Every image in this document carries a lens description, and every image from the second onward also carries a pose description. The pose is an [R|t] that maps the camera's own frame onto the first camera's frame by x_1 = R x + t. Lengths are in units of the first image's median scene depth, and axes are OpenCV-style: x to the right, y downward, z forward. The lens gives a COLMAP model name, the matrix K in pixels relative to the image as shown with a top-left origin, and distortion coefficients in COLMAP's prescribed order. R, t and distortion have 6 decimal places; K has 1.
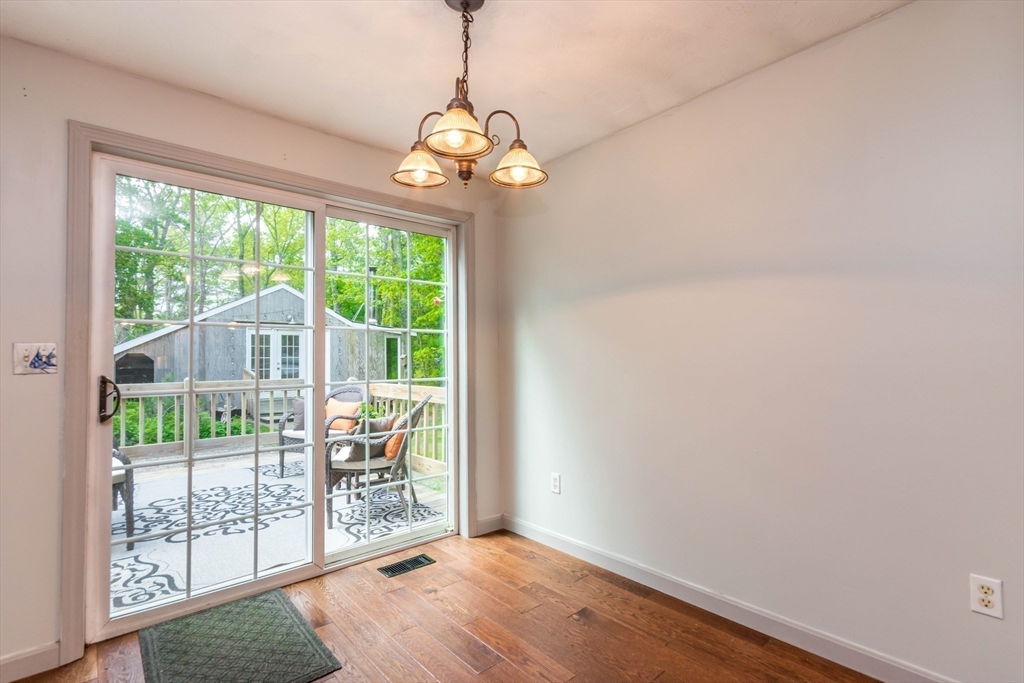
lens RADIAL K [[481.2, 0, 514.2], [0, 481.2, 346.3], [0, 0, 1]] dist [0.002627, 0.000197]
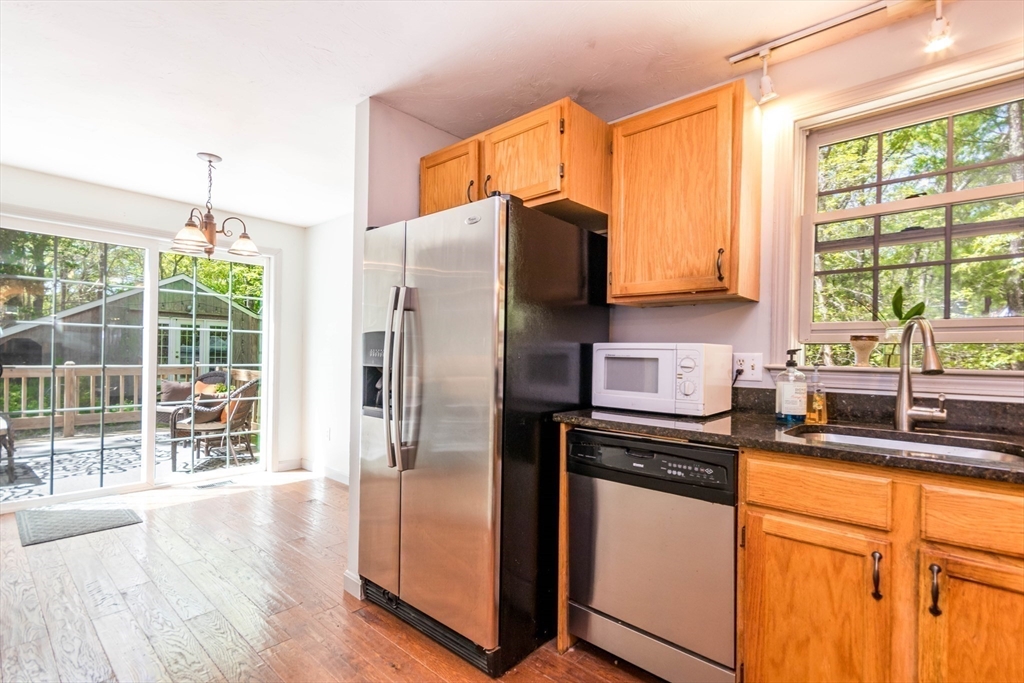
lens RADIAL K [[481.2, 0, 514.2], [0, 481.2, 346.3], [0, 0, 1]] dist [0.002627, 0.000197]
pose [[0.991769, 0.018084, 0.126760, 0.417098], [-0.020398, 0.999648, 0.016982, -0.023723], [-0.126408, -0.019428, 0.991788, -0.506134]]
